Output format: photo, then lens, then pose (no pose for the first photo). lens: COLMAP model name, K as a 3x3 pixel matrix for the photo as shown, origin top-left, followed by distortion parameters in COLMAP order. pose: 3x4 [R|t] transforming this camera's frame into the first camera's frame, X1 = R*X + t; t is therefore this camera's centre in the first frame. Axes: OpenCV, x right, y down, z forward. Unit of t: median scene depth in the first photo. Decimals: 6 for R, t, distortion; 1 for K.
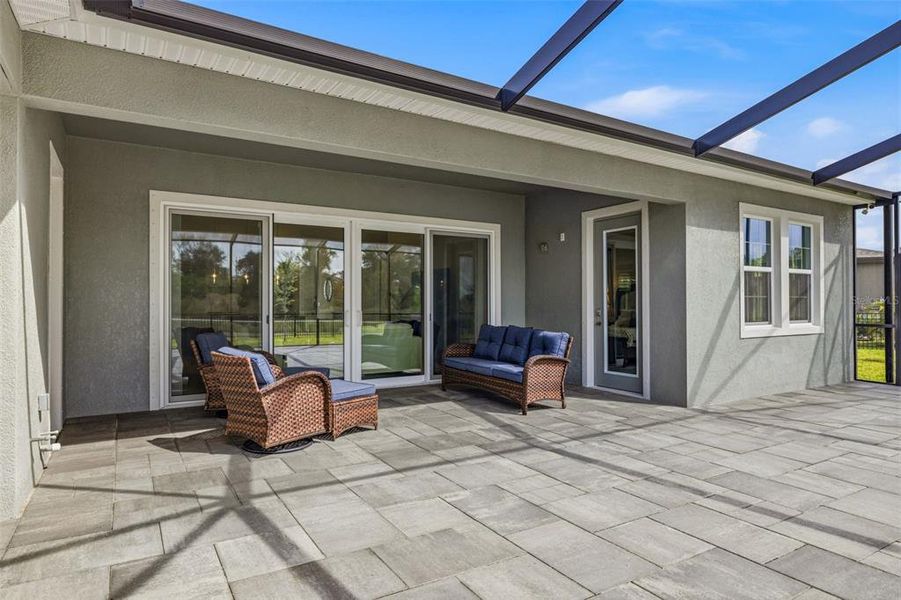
lens RADIAL K [[535.1, 0, 459.1], [0, 535.1, 299.7], [0, 0, 1]] dist [-0.001002, -0.000647]
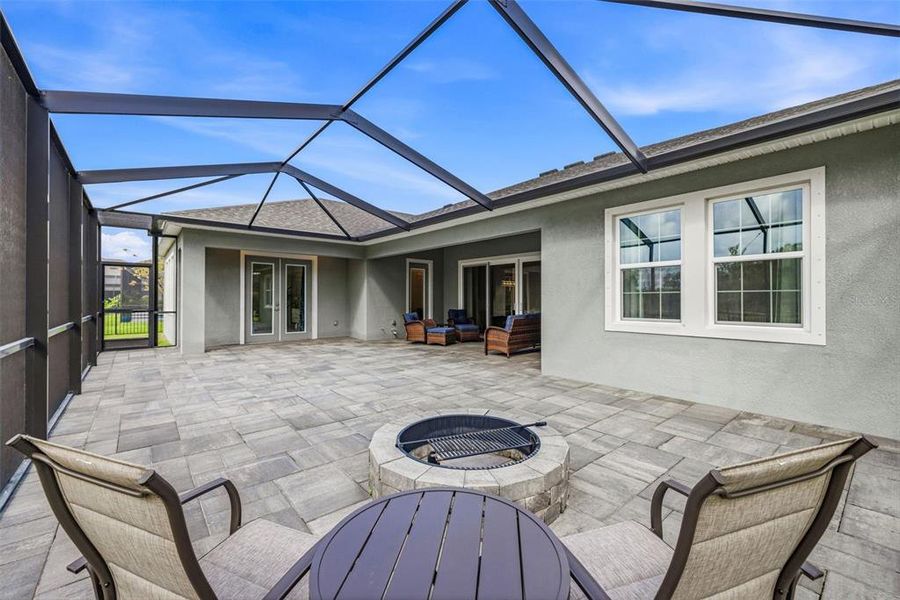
lens RADIAL K [[374.9, 0, 449.3], [0, 374.9, 299.0], [0, 0, 1]] dist [0.001530, 0.000702]
pose [[0.140847, 0.003854, -0.990024, 1.245514], [0.017840, 0.999820, 0.006431, -0.004336], [0.989871, -0.018568, 0.140753, 0.556457]]
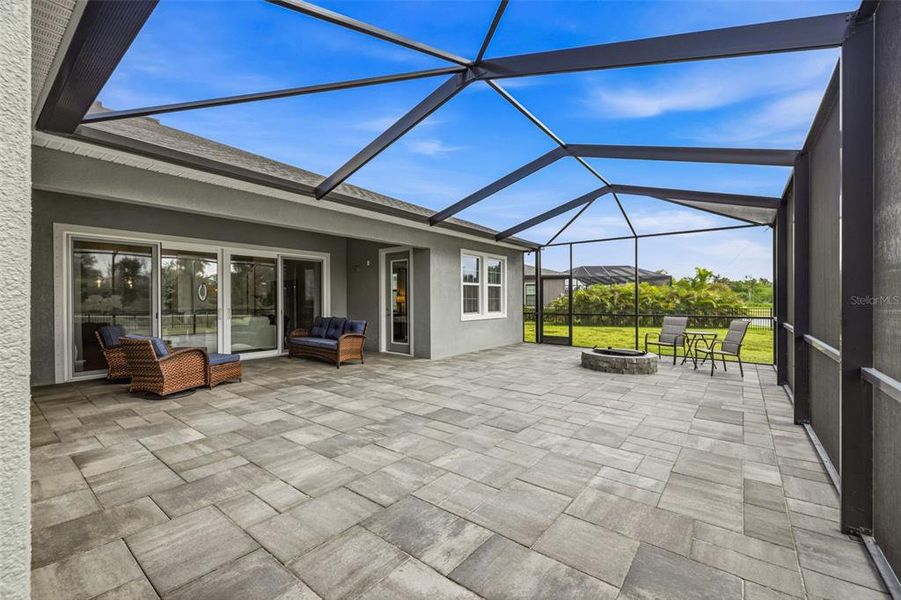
lens RADIAL K [[375.4, 0, 447.3], [0, 375.4, 300.4], [0, 0, 1]] dist [0.001530, 0.000702]
pose [[0.943574, -0.004596, 0.331129, 0.046763], [0.002167, 0.999968, 0.007704, -0.010820], [-0.331154, -0.006552, 0.943554, -0.219298]]
